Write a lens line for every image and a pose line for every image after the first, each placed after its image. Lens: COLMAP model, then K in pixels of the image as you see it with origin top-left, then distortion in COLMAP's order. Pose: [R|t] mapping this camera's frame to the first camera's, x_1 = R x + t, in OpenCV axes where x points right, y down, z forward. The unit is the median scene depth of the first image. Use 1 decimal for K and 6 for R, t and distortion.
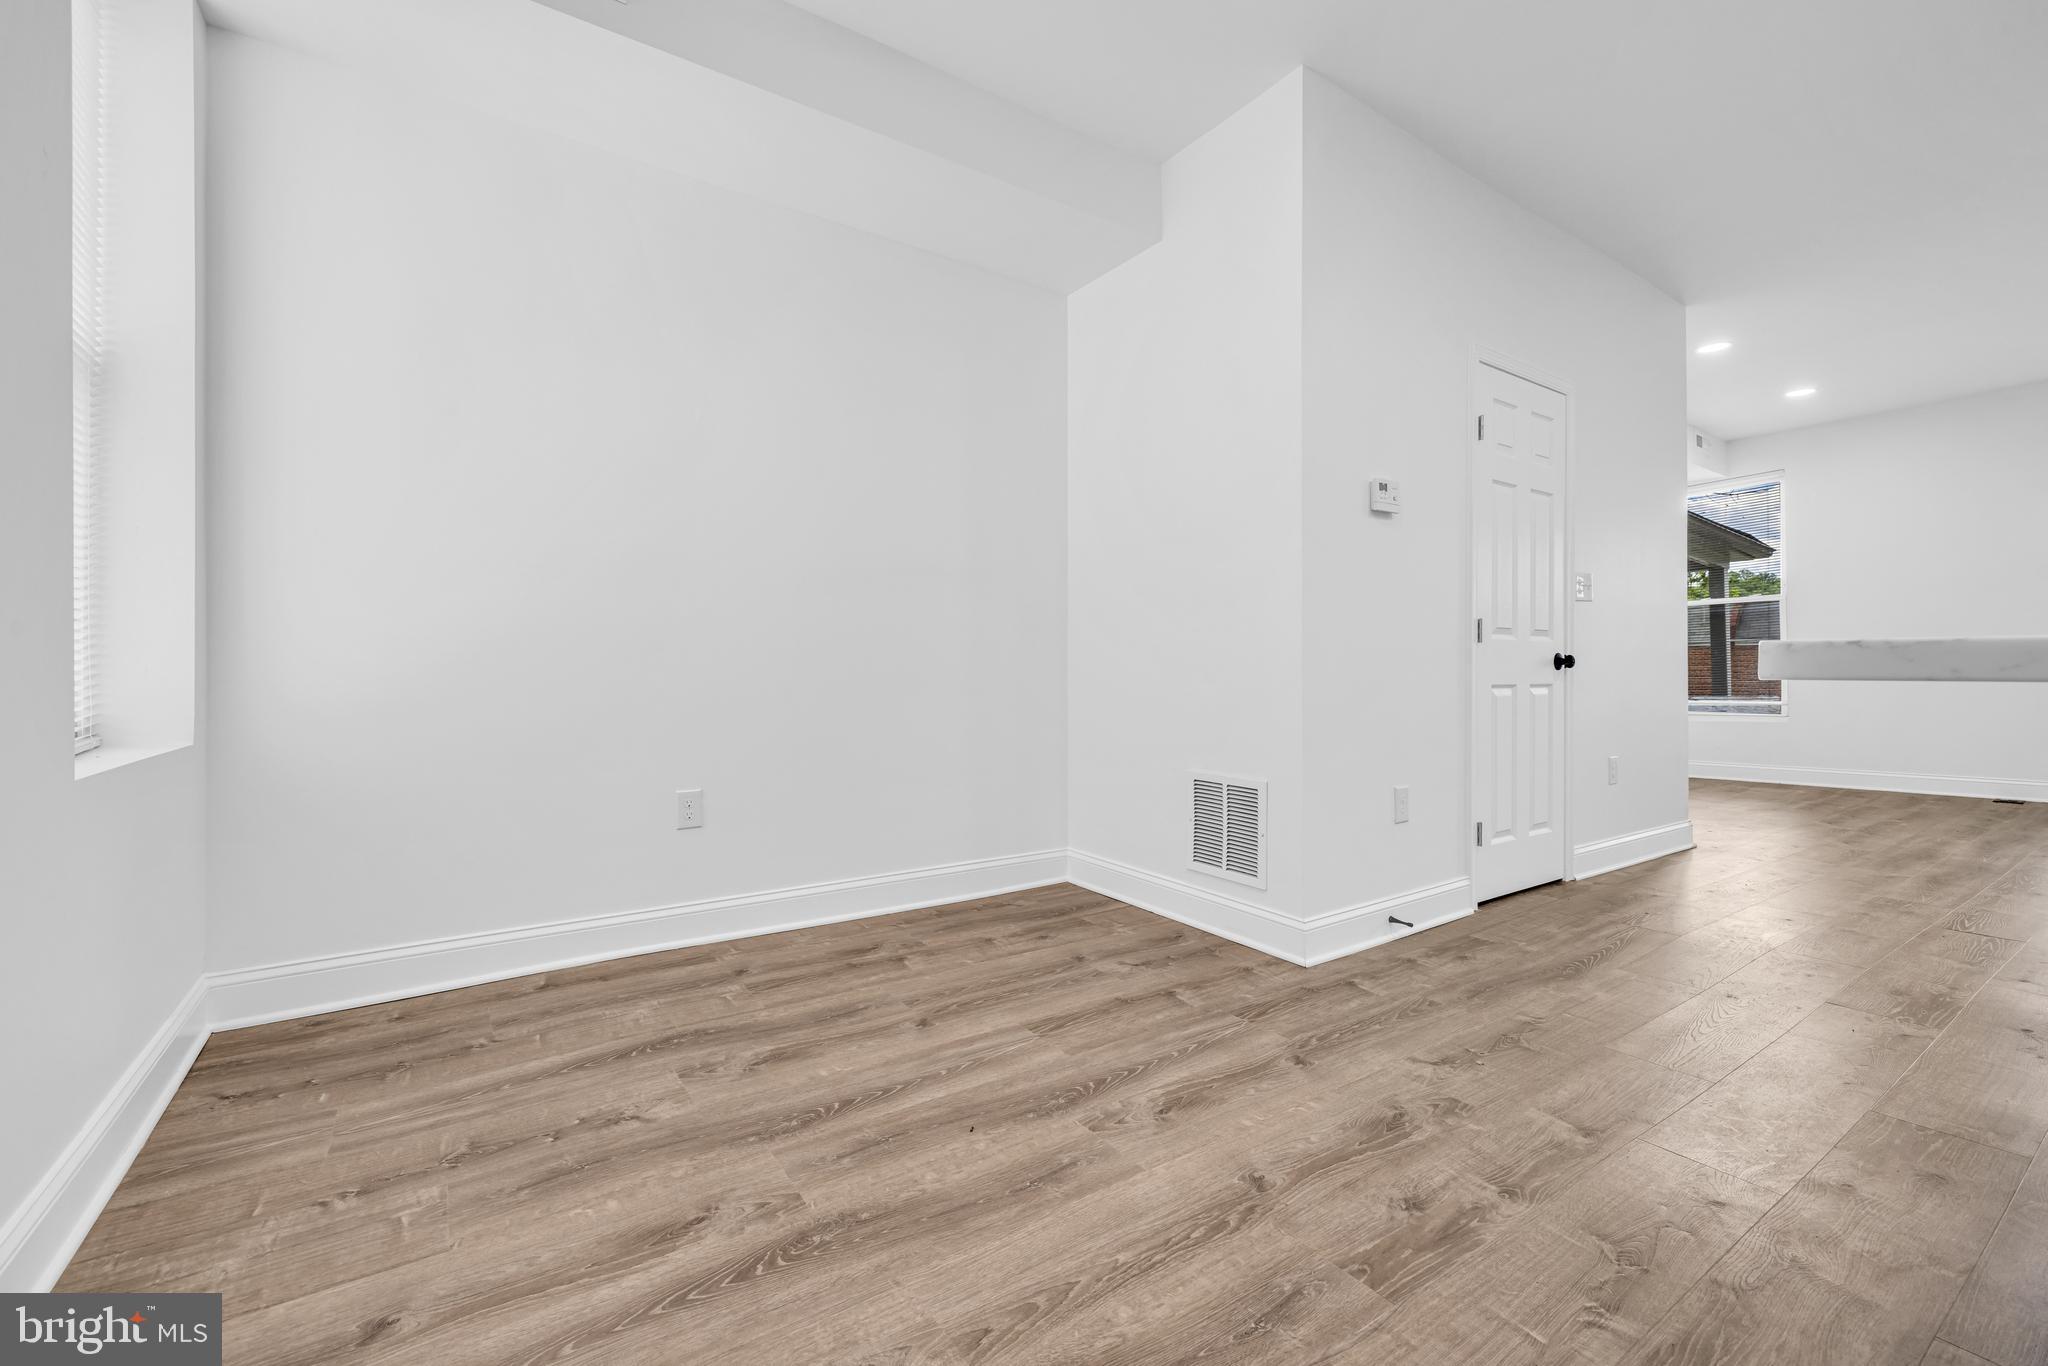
lens RADIAL K [[879.8, 0, 1017.4], [0, 879.8, 674.4], [0, 0, 1]] dist [0.002773, 0.000259]
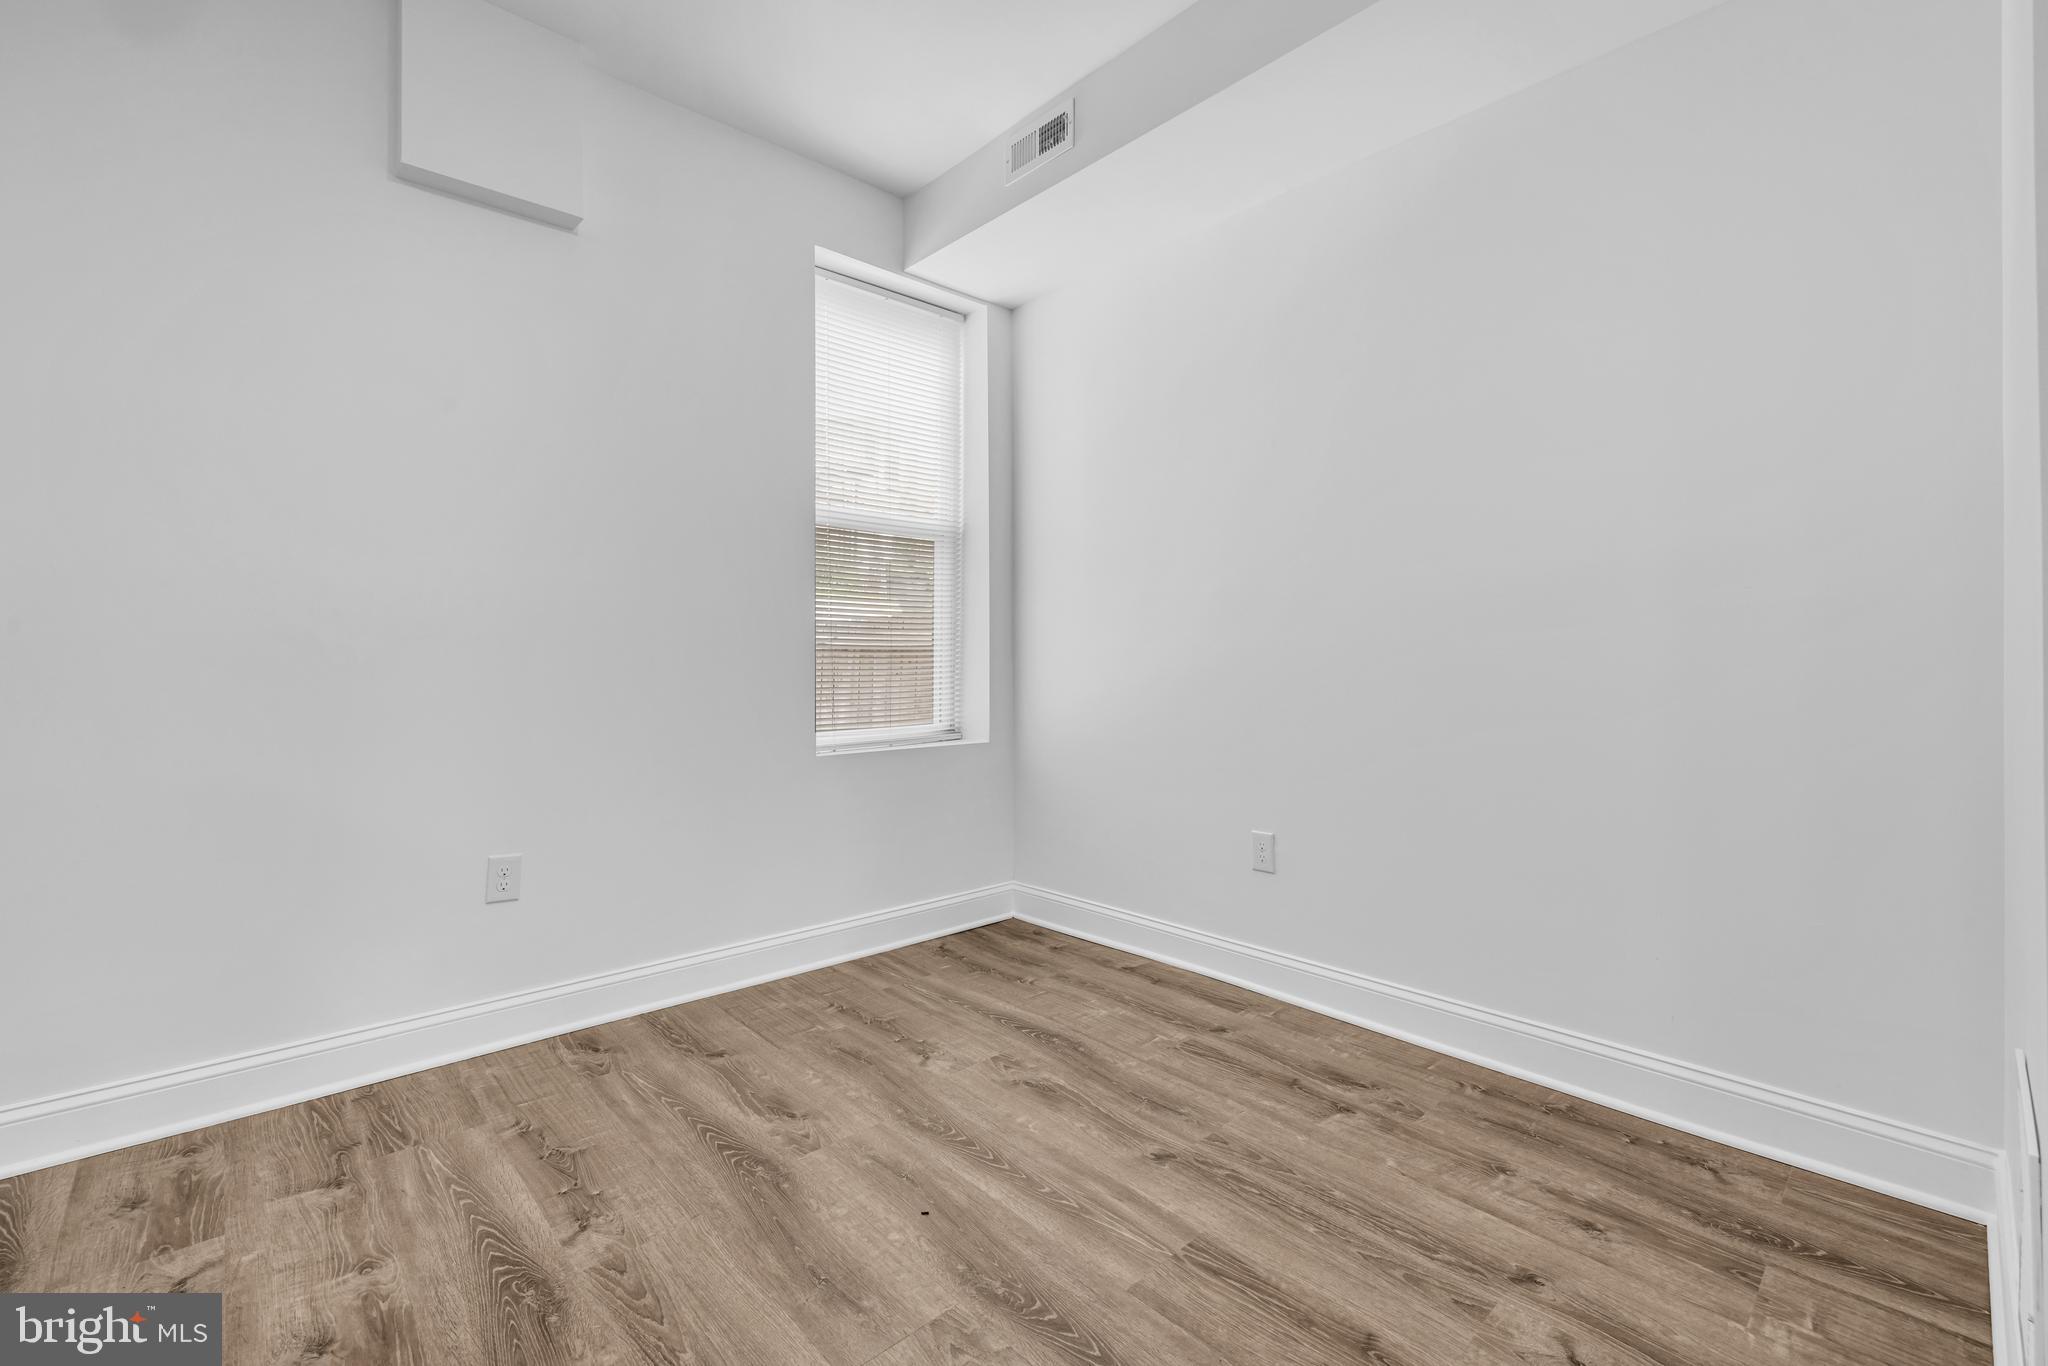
lens RADIAL K [[879.8, 0, 1012.4], [0, 879.8, 678.3], [0, 0, 1]] dist [0.002773, 0.000259]
pose [[0.129554, 0.017152, -0.991424, 0.692189], [-0.004107, 0.999851, 0.016761, -0.067671], [0.991564, 0.001900, 0.129605, 0.756675]]
